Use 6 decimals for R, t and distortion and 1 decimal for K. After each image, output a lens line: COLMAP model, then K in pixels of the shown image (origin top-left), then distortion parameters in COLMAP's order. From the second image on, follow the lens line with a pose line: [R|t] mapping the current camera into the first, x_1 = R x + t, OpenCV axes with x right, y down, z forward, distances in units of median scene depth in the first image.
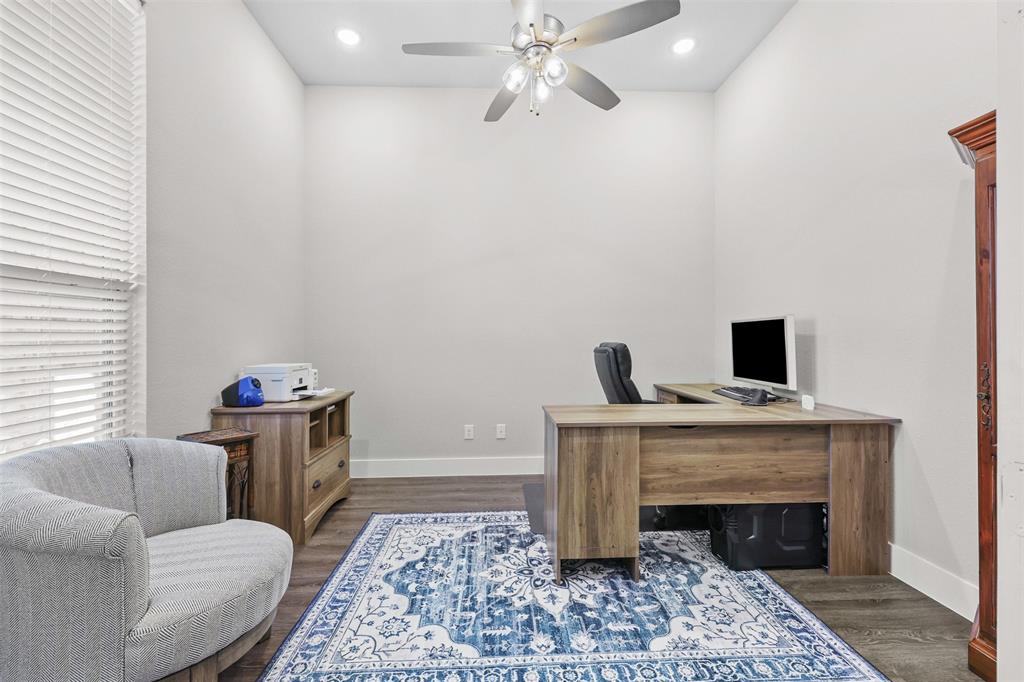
lens RADIAL K [[419.9, 0, 508.5], [0, 419.9, 342.3], [0, 0, 1]] dist [-0.001141, 0.000225]
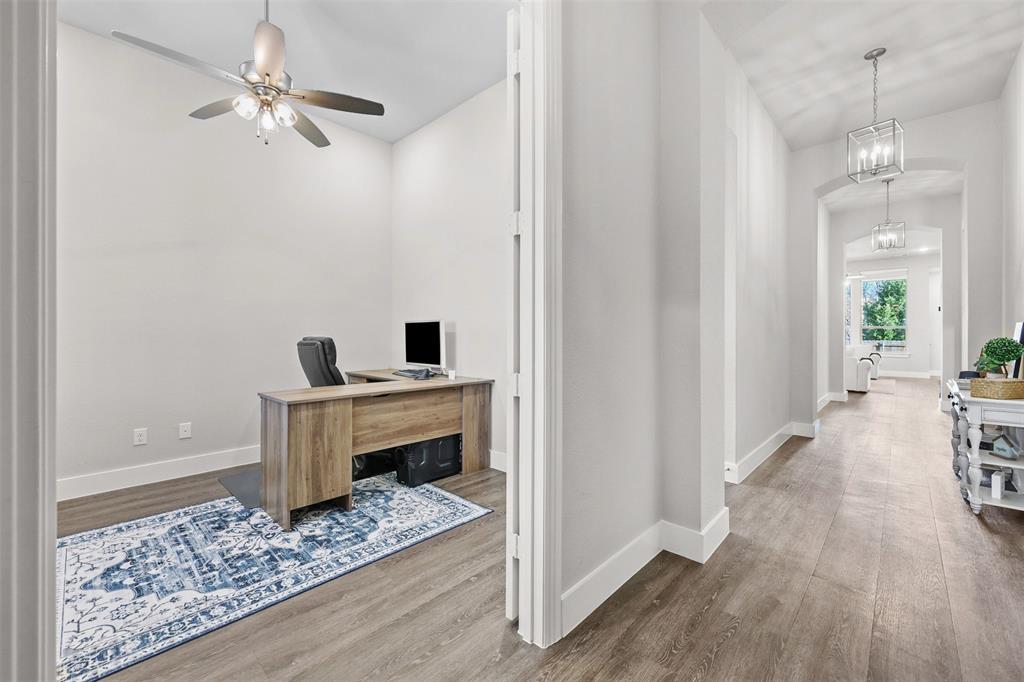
lens RADIAL K [[419.9, 0, 509.3], [0, 419.9, 338.1], [0, 0, 1]] dist [-0.001141, 0.000225]
pose [[0.721013, 0.001373, 0.692920, -0.264137], [-0.001815, 0.999998, -0.000093, 0.004717], [-0.692919, -0.001190, 0.721015, -0.338584]]
